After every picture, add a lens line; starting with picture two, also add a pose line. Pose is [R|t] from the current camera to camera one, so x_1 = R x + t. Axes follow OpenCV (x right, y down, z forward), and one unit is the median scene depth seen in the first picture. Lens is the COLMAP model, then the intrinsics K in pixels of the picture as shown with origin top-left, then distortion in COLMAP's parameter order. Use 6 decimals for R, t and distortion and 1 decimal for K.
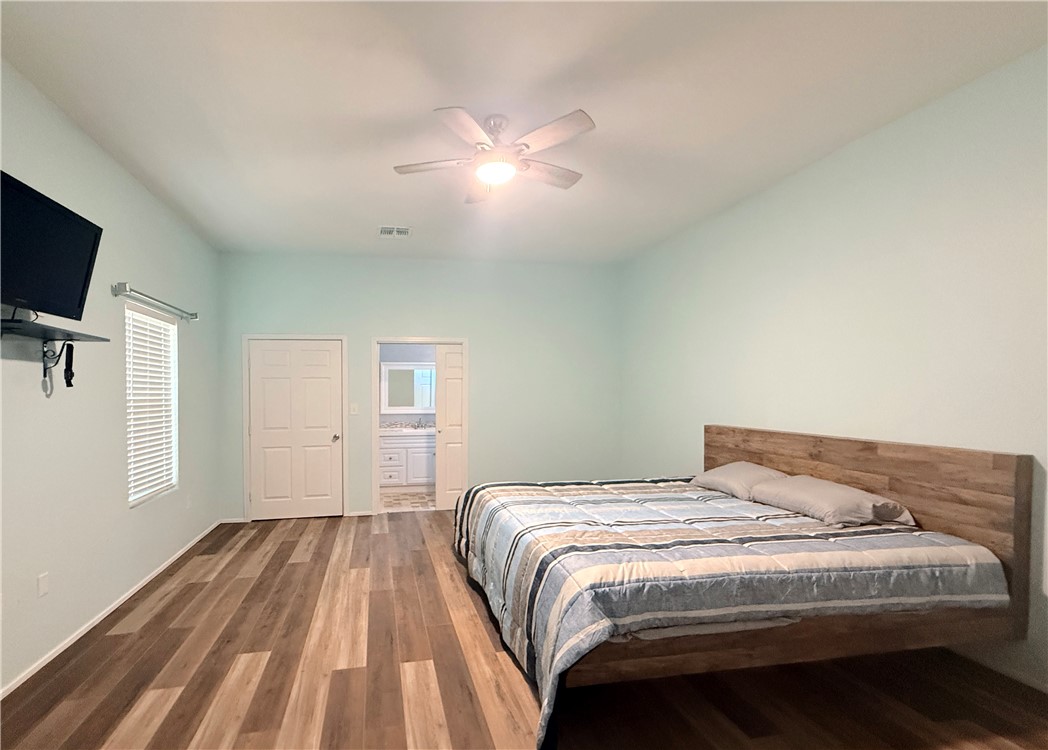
lens RADIAL K [[433.8, 0, 458.2], [0, 433.8, 402.8], [0, 0, 1]] dist [0.002142, -0.001704]
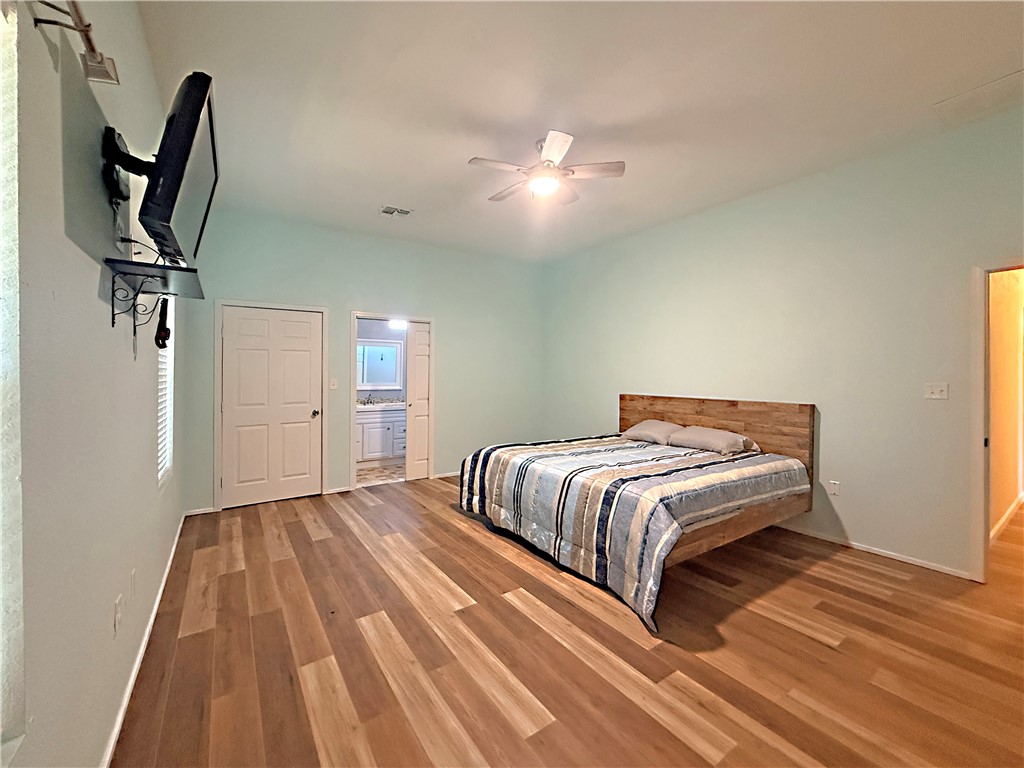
lens RADIAL K [[410.1, 0, 511.0], [0, 410.1, 380.3], [0, 0, 1]] dist [0.000976, -0.000335]
pose [[0.913386, -0.002621, 0.407085, -0.401304], [0.005065, 0.999975, -0.004925, 0.021689], [-0.407062, 0.006560, 0.913377, -0.014545]]
